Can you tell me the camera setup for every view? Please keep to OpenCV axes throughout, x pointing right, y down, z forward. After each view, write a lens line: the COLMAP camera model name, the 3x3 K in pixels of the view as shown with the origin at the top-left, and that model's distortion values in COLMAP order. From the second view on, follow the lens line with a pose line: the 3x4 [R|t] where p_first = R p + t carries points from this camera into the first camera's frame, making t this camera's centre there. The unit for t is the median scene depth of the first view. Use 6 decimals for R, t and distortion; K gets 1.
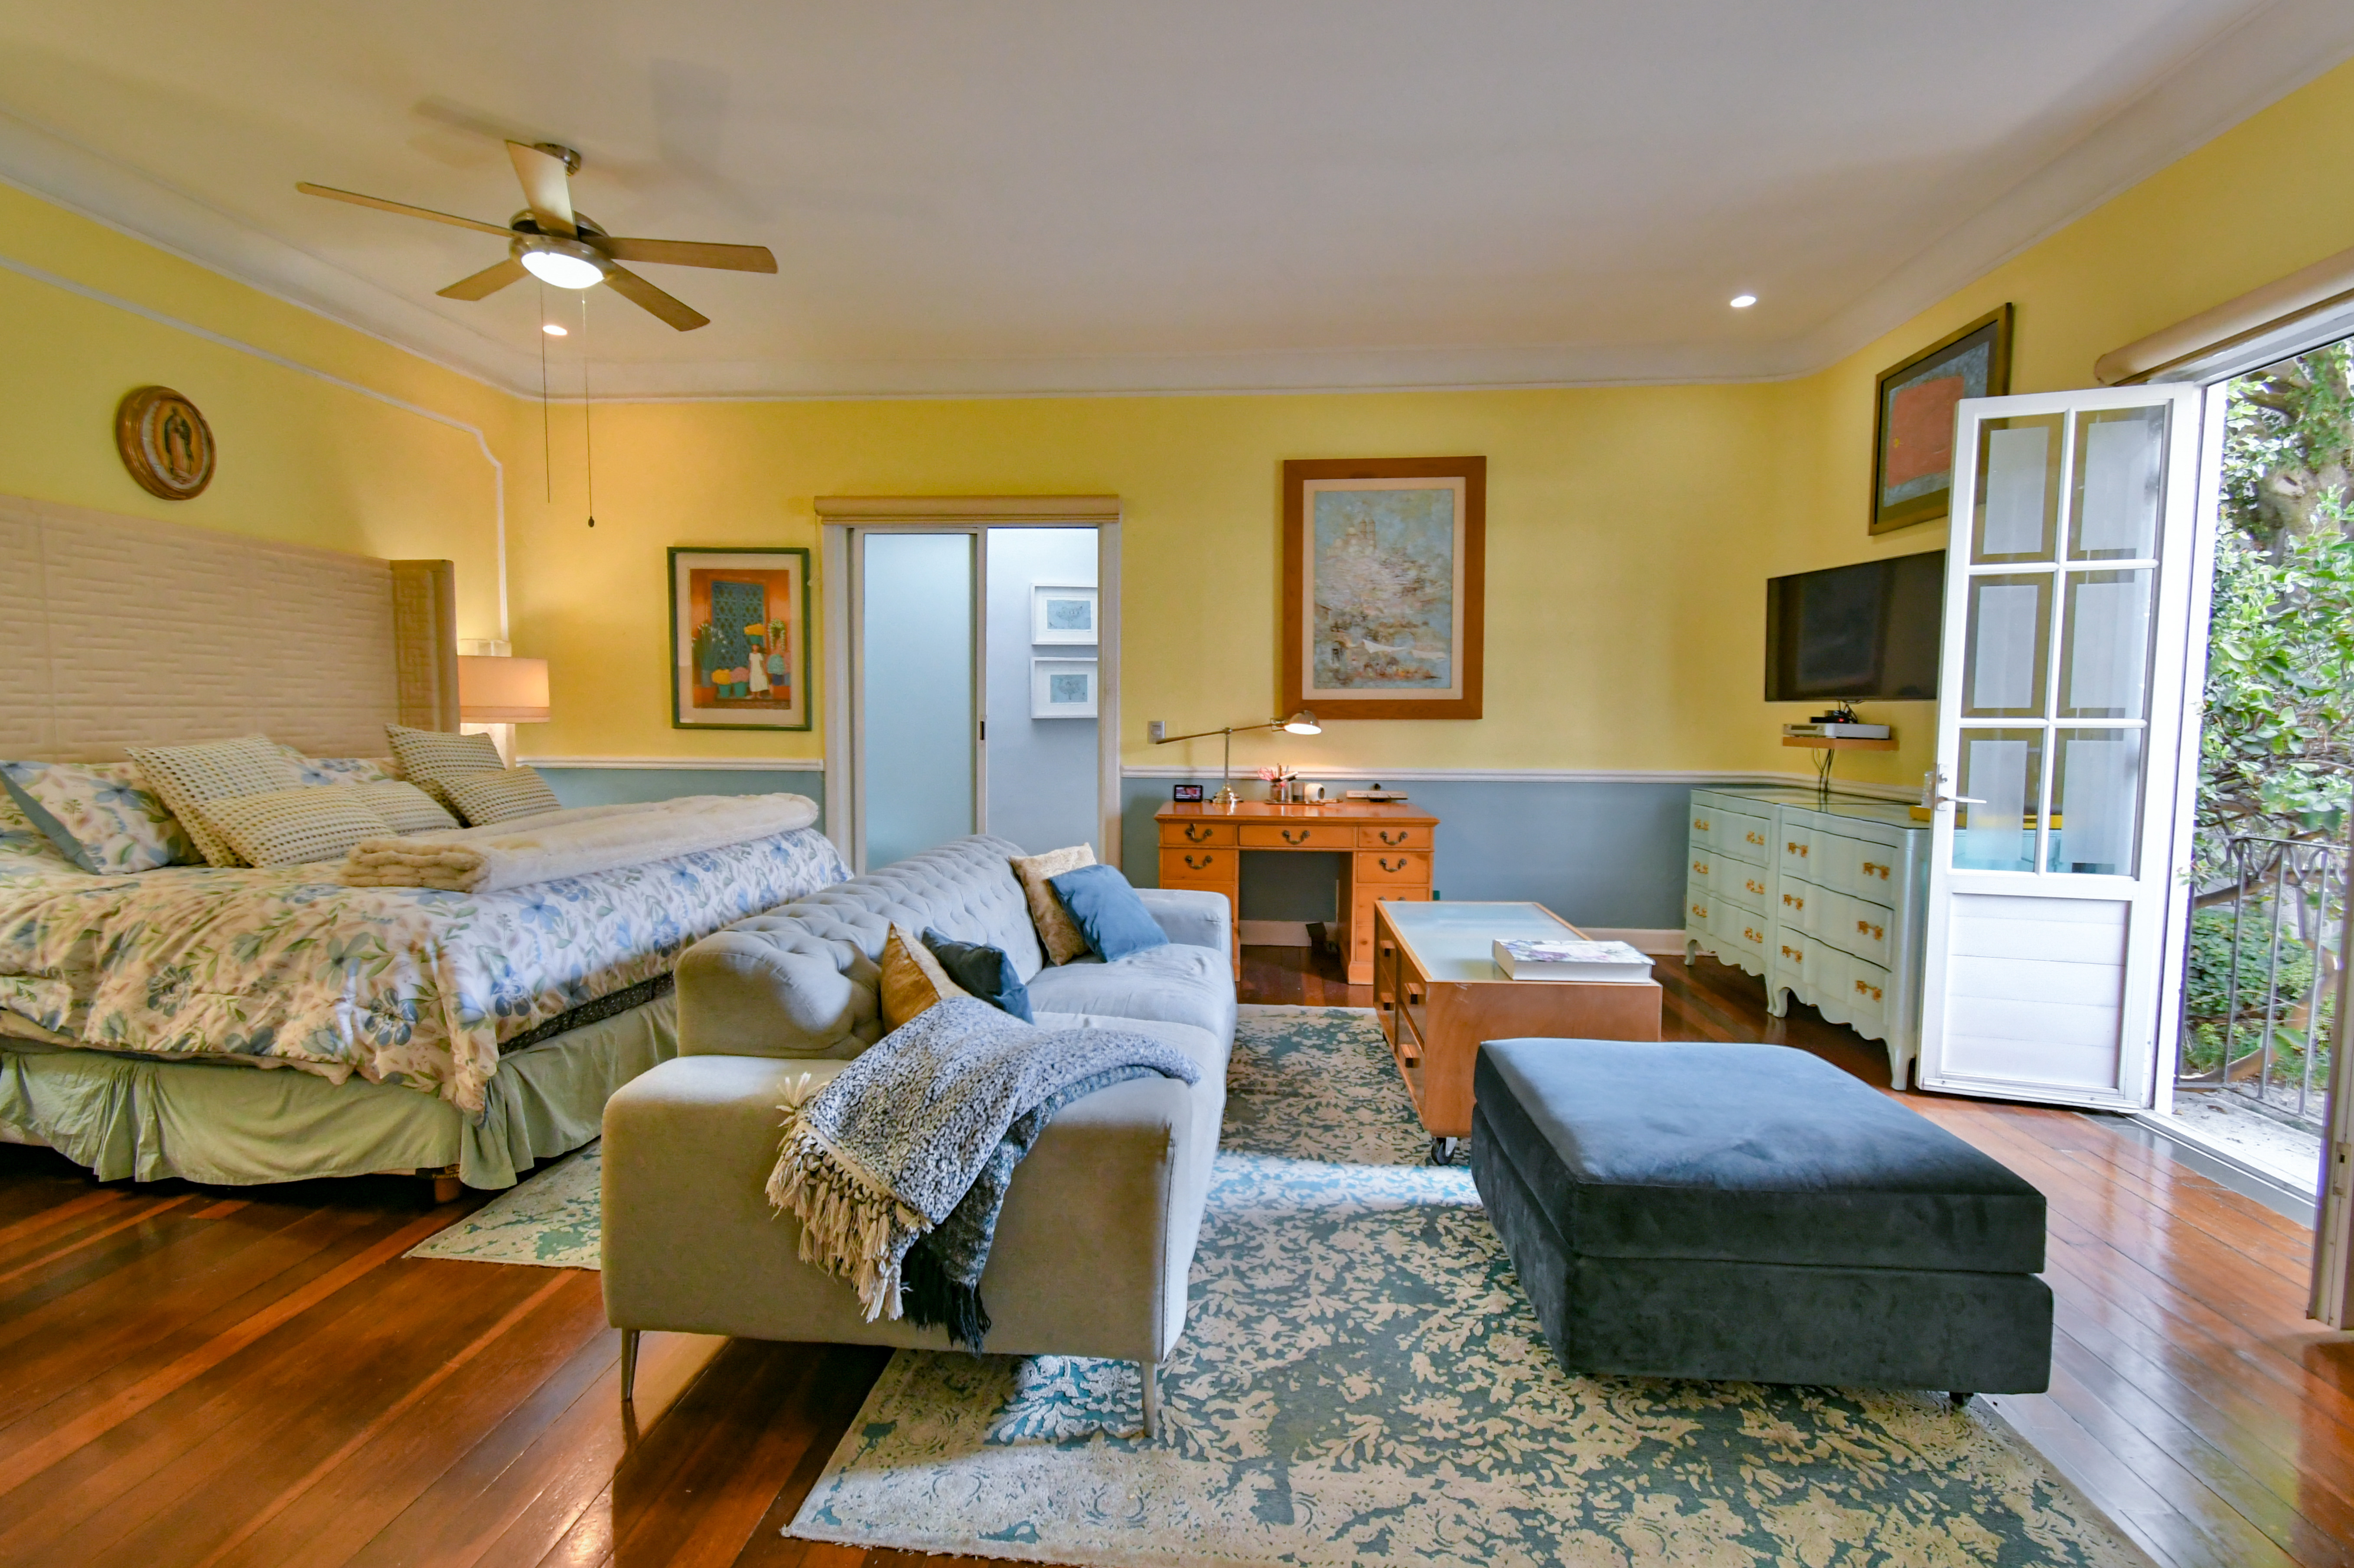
lens RADIAL K [[1037.0, 0, 1177.0], [0, 1037.0, 784.0], [0, 0, 1]] dist [-0.000605, -0.000342]
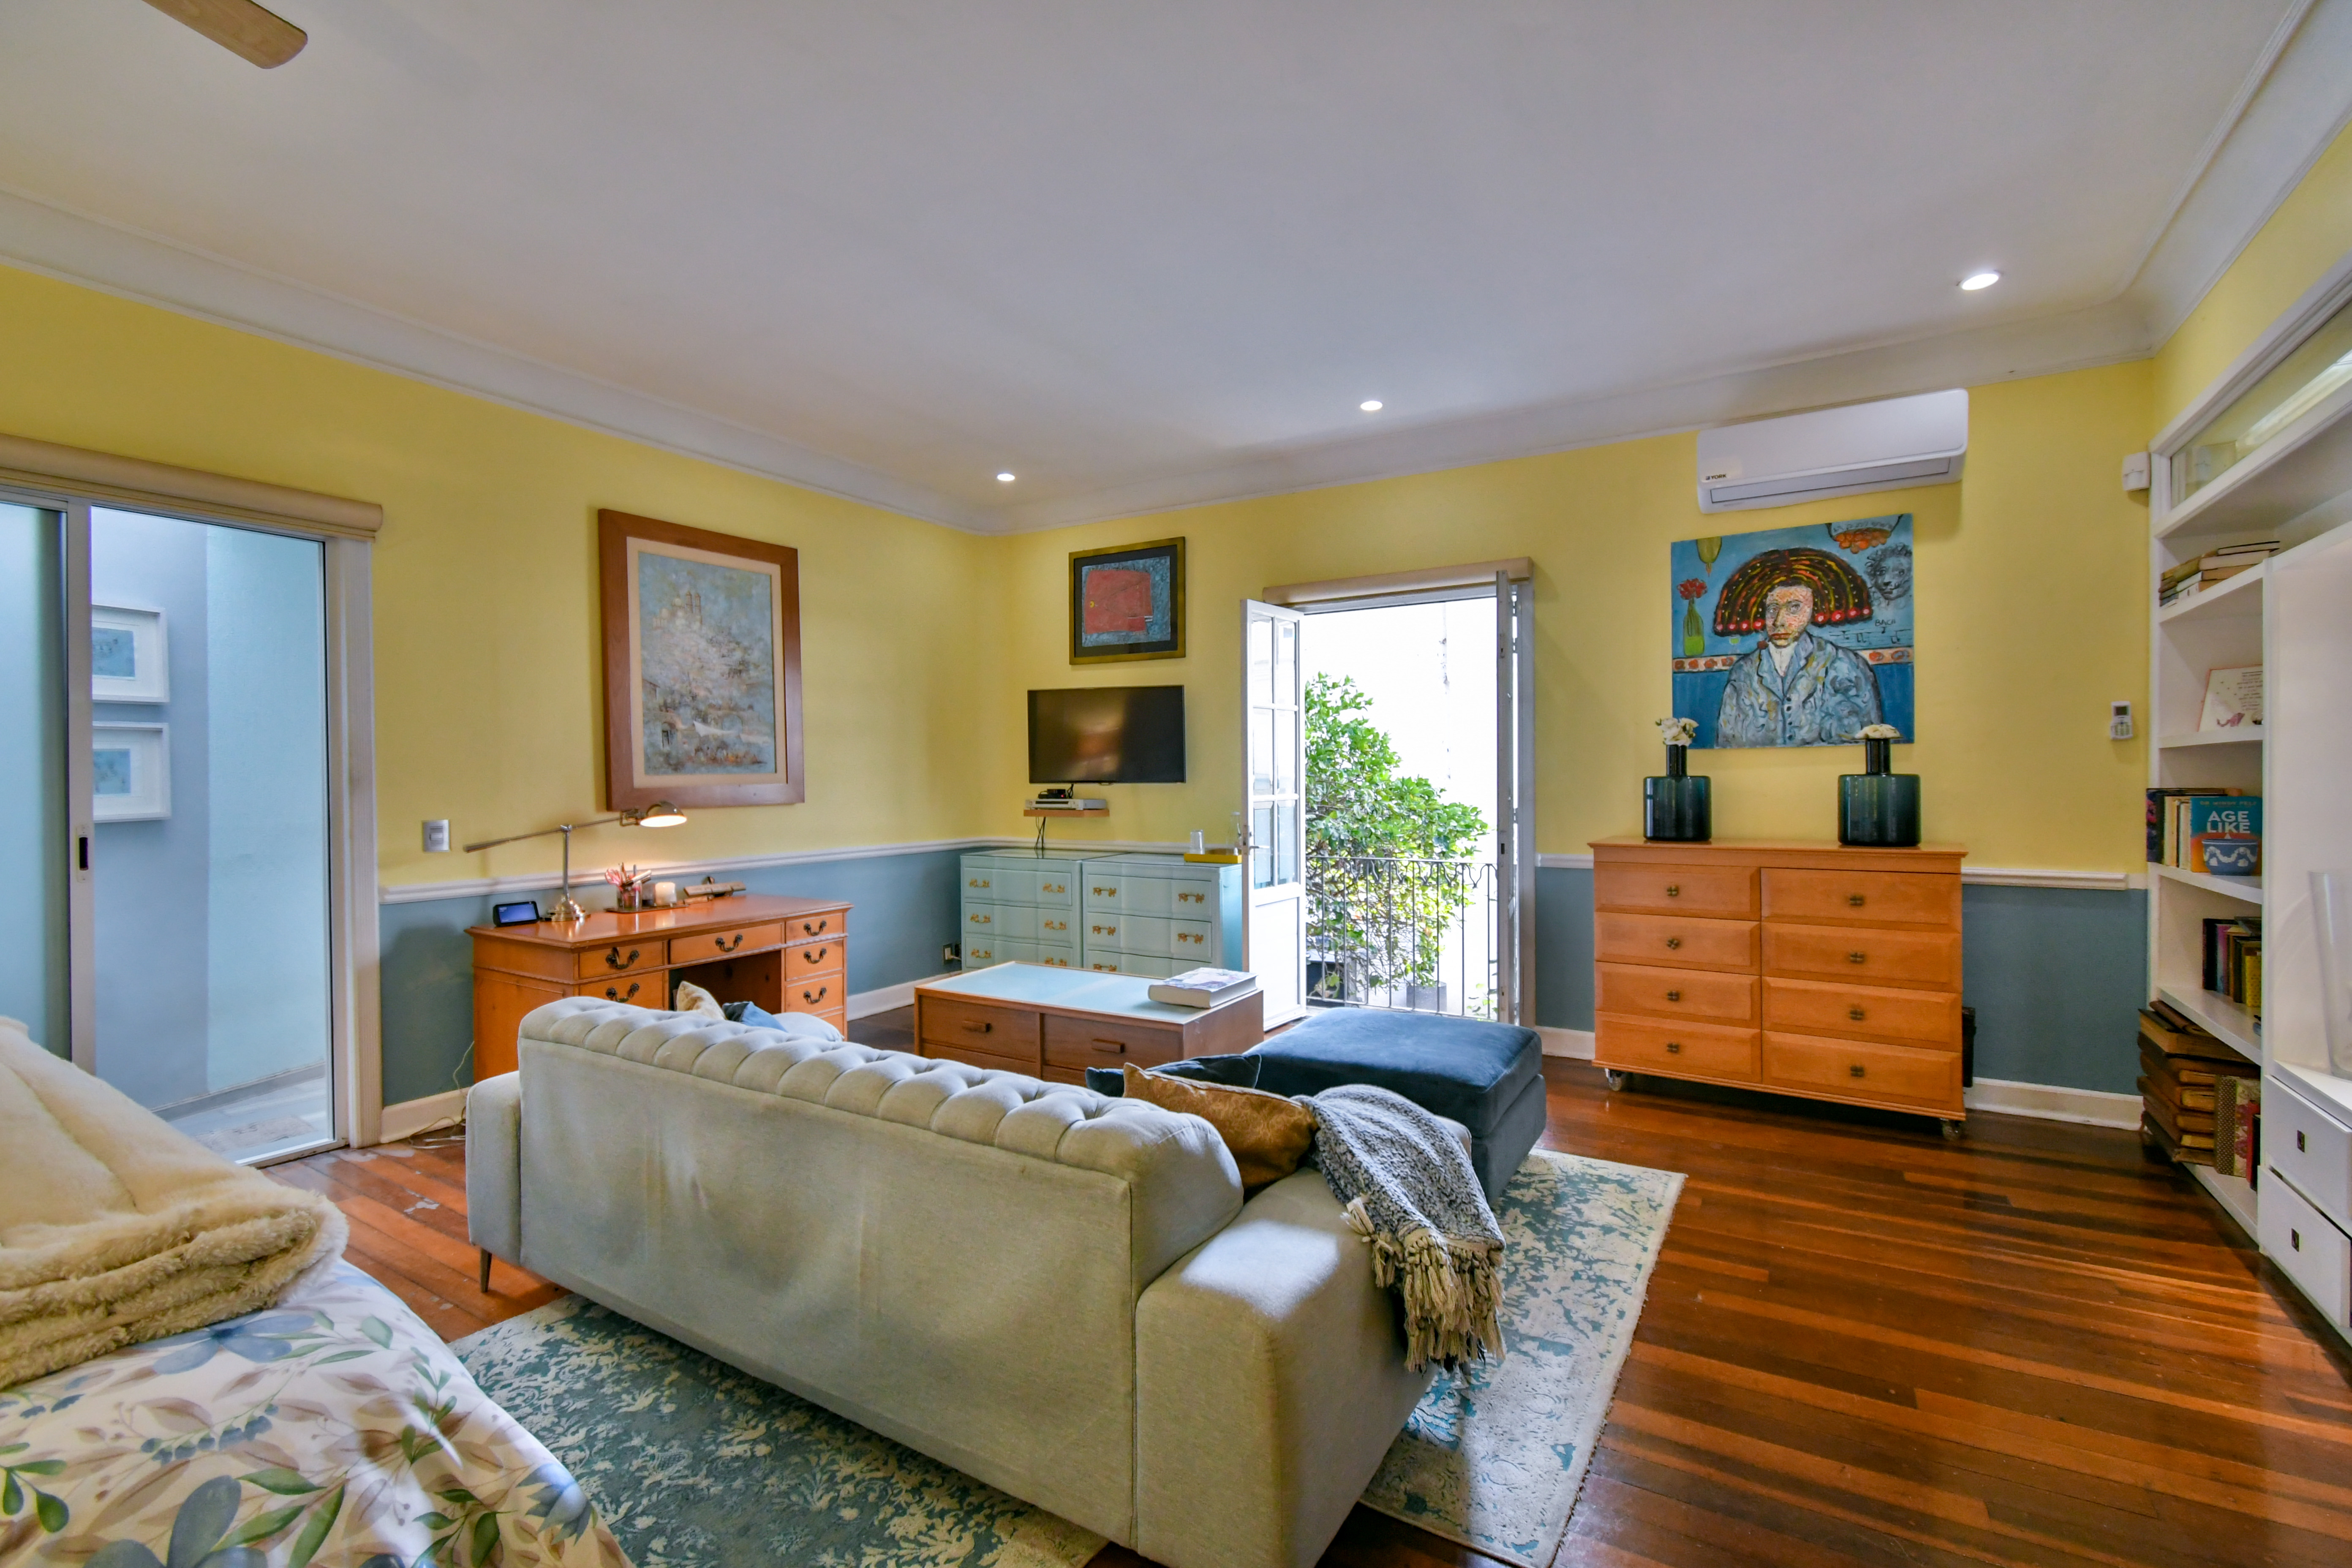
lens RADIAL K [[1007.5, 0, 1176.0], [0, 1007.5, 784.0], [0, 0, 1]] dist [0.000870, 0.000124]
pose [[0.467747, -0.017757, 0.883684, -0.411714], [0.072893, 0.997167, -0.018547, -0.036448], [-0.880851, 0.073090, 0.467716, 0.212855]]
